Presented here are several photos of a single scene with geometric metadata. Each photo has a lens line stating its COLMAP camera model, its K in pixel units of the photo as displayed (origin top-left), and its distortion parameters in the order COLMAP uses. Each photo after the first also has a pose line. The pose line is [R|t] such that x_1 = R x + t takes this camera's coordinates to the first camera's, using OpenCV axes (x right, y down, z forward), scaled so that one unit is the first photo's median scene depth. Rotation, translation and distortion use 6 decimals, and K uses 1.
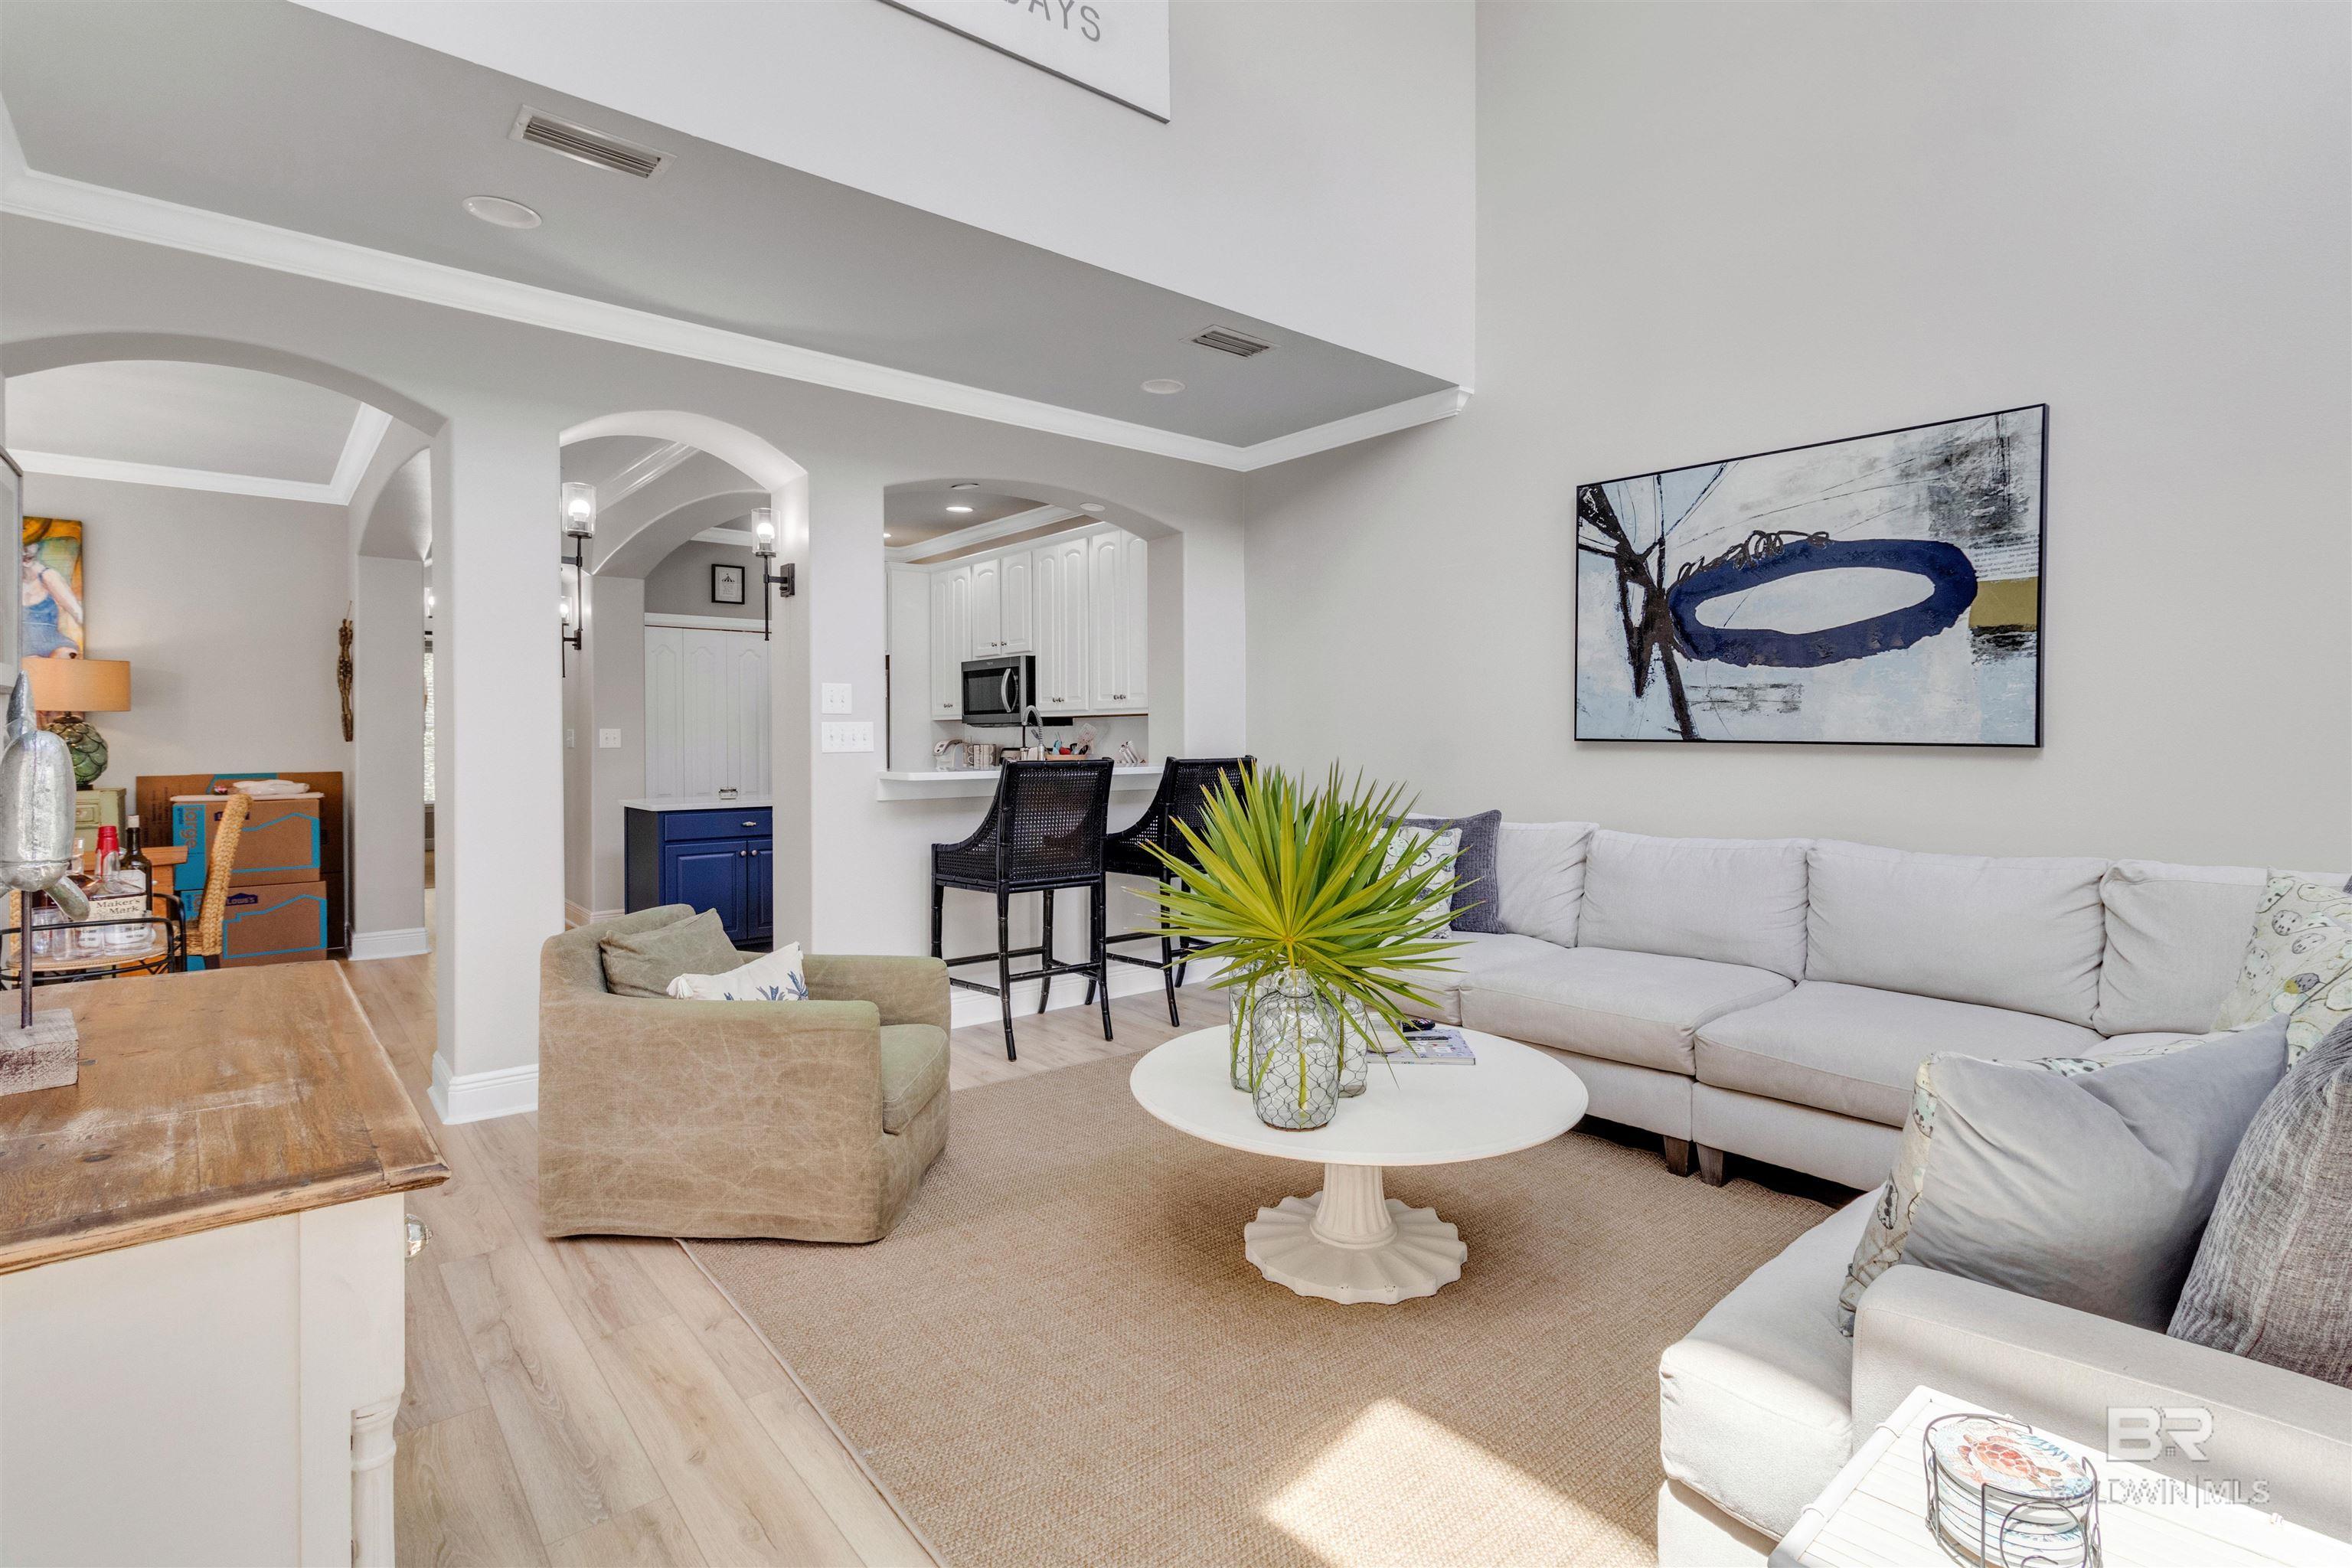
lens RADIAL K [[1123.3, 0, 1187.4], [0, 1123.3, 747.7], [0, 0, 1]] dist [0.002617, 0.001238]
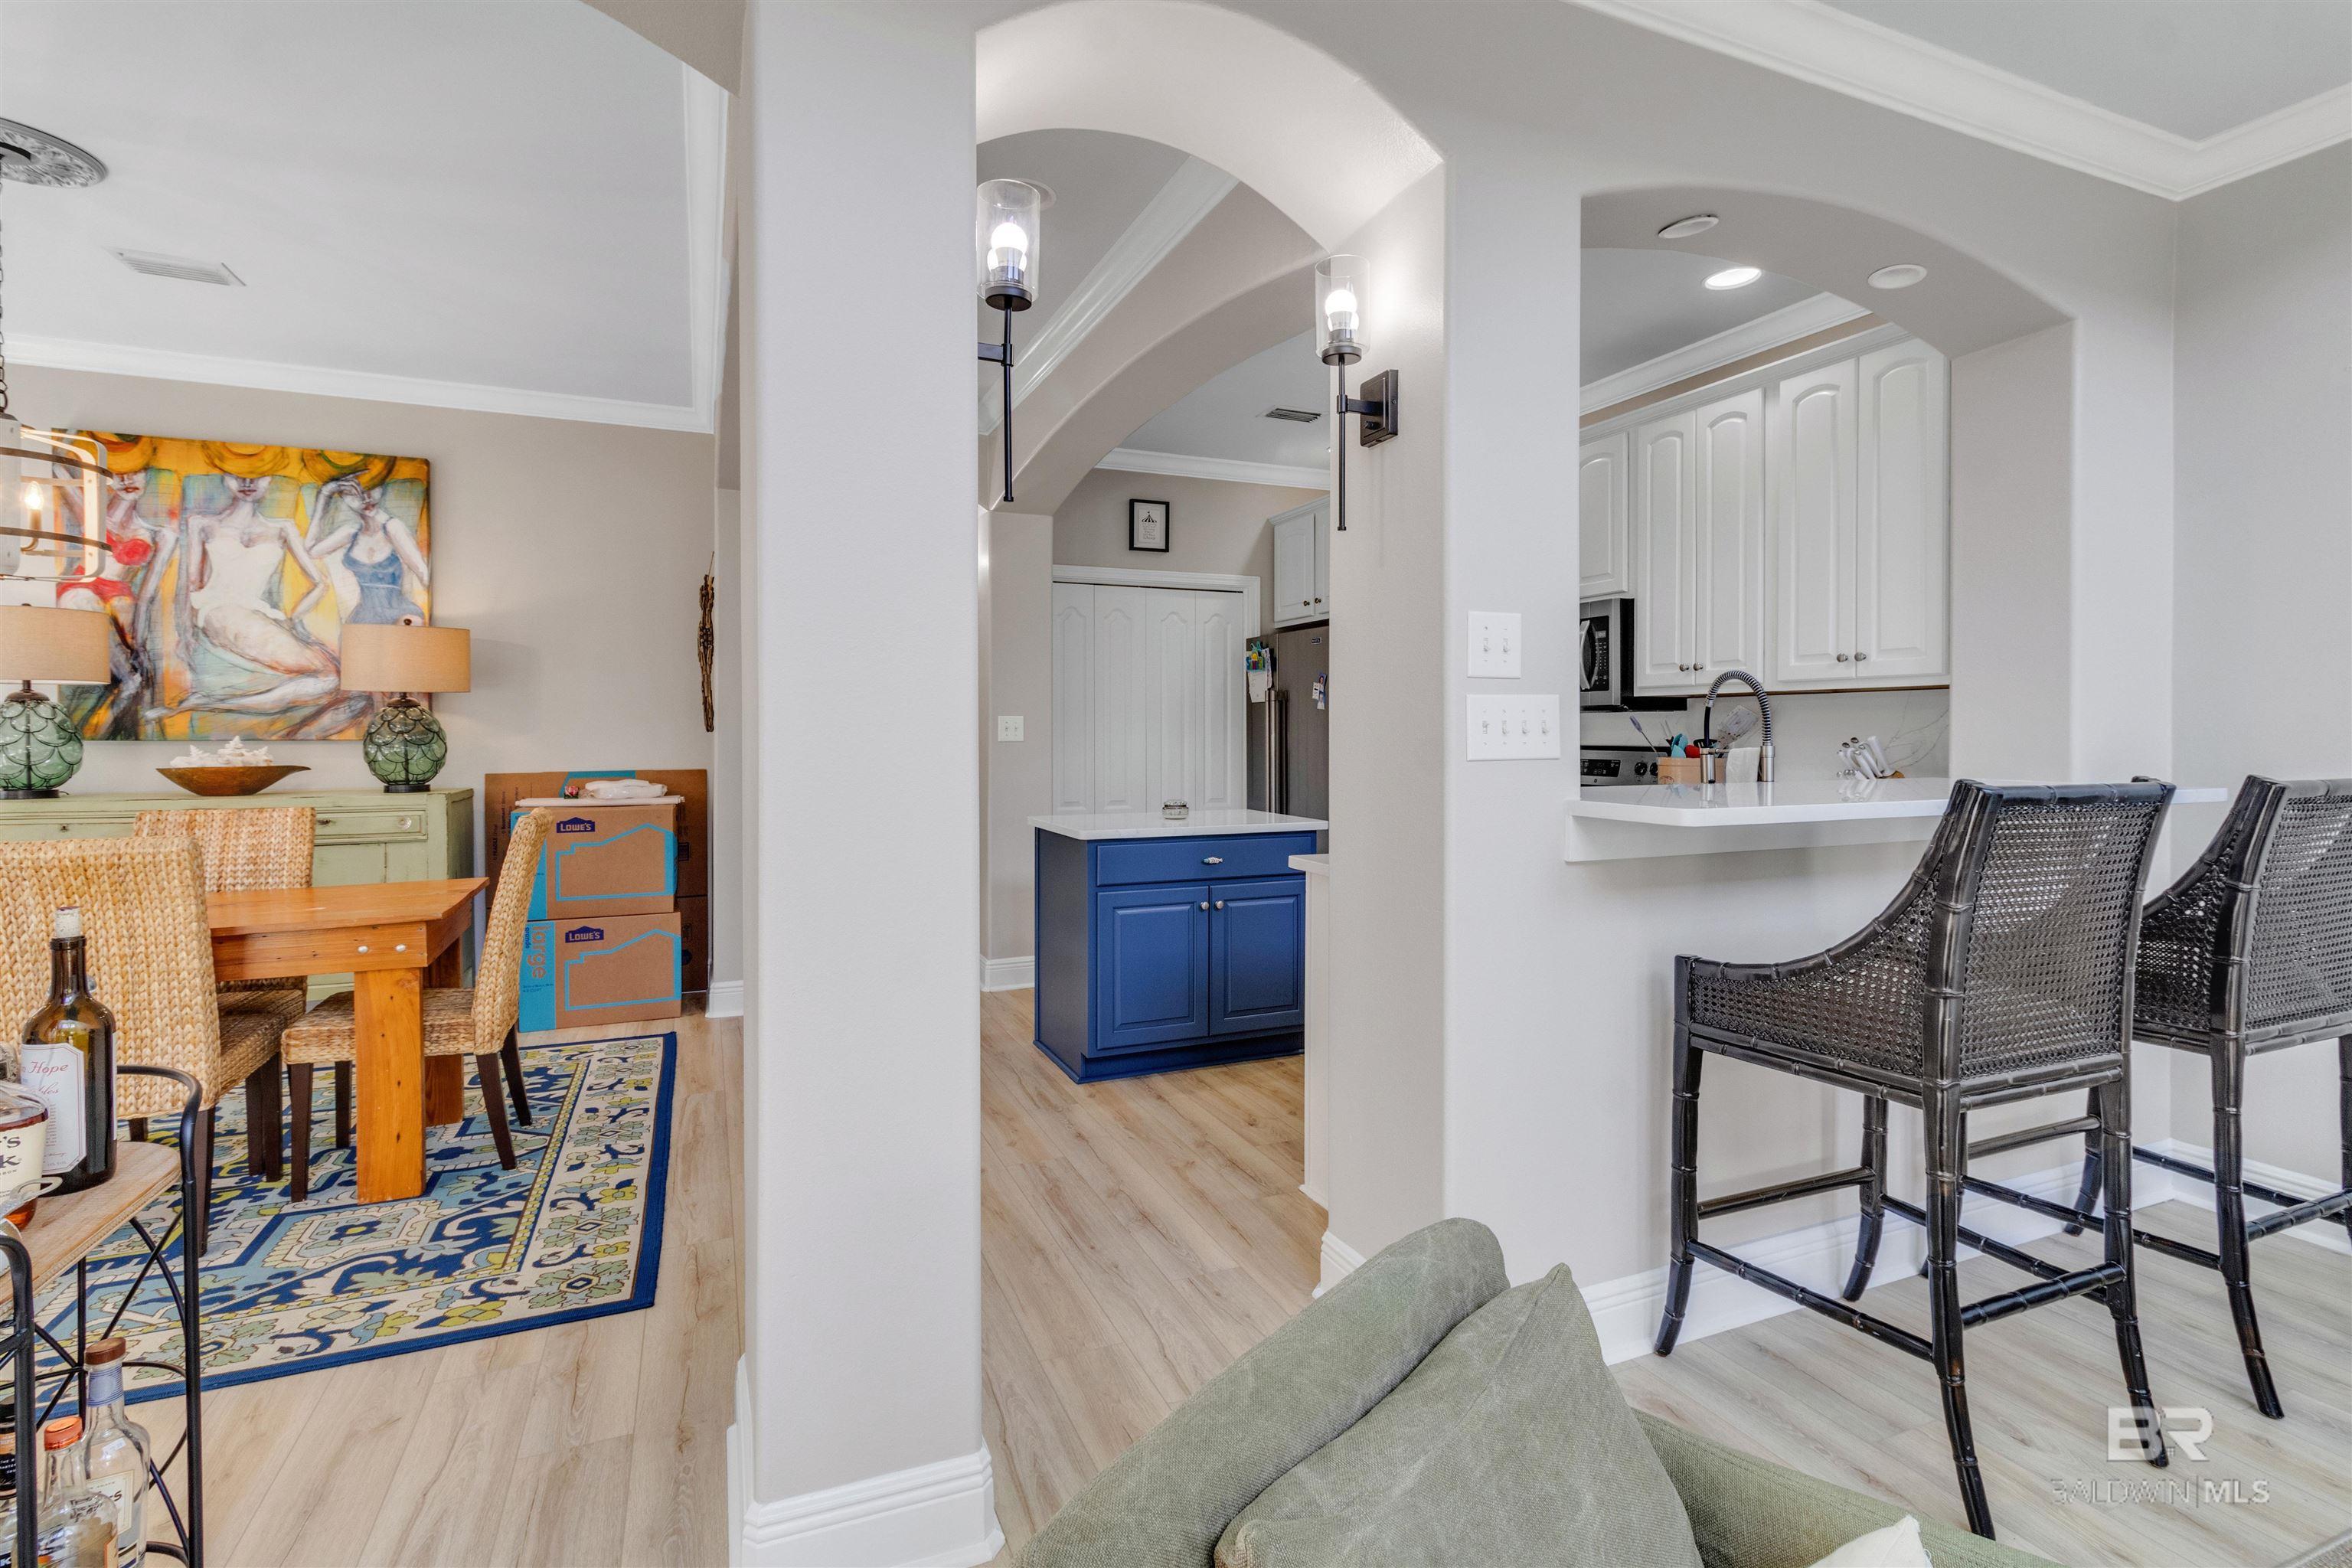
lens RADIAL K [[1123.3, 0, 1187.4], [0, 1123.3, 747.7], [0, 0, 1]] dist [0.002617, 0.001238]
pose [[0.957535, 0.008060, -0.288205, -0.338277], [-0.006155, 0.999953, 0.007516, -0.003841], [0.288252, -0.005424, 0.957539, 0.580776]]
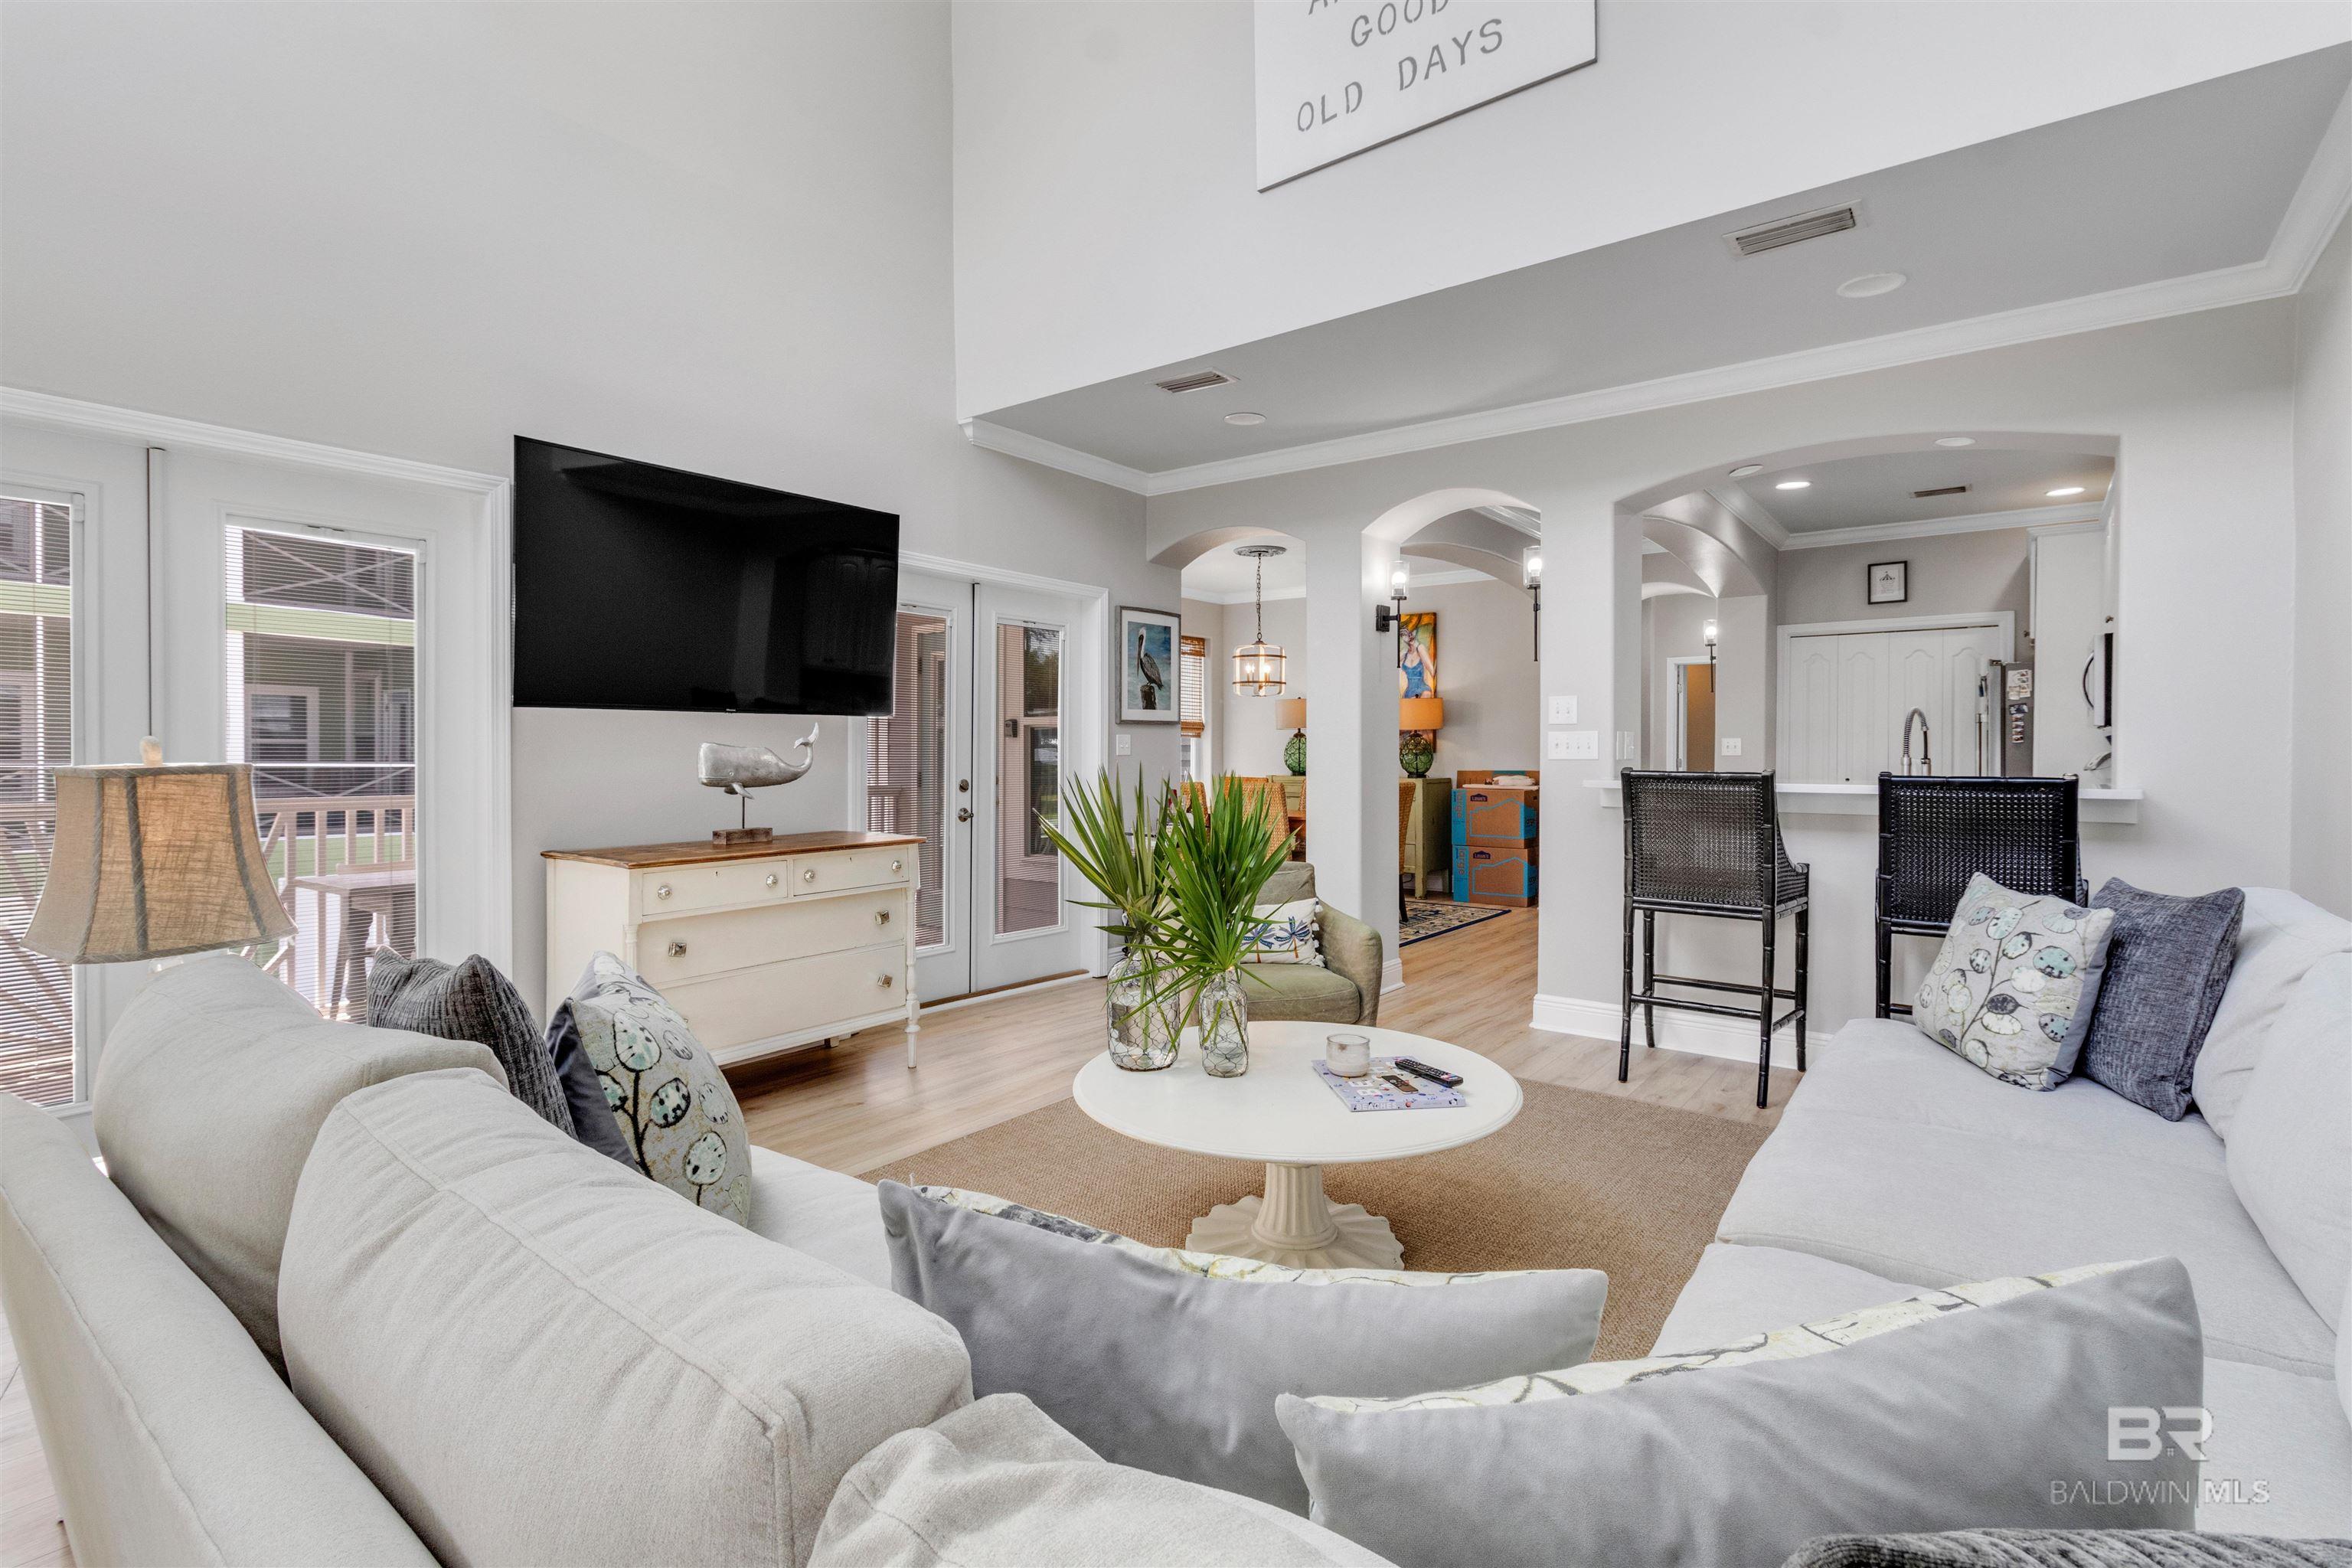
lens RADIAL K [[1092.3, 0, 1186.6], [0, 1092.3, 770.3], [0, 0, 1]] dist [-0.001294, -0.000933]
pose [[0.224005, 0.021836, -0.974343, 0.723546], [-0.007795, 0.999757, 0.020613, -0.005567], [0.974557, 0.002978, 0.224121, 0.459360]]
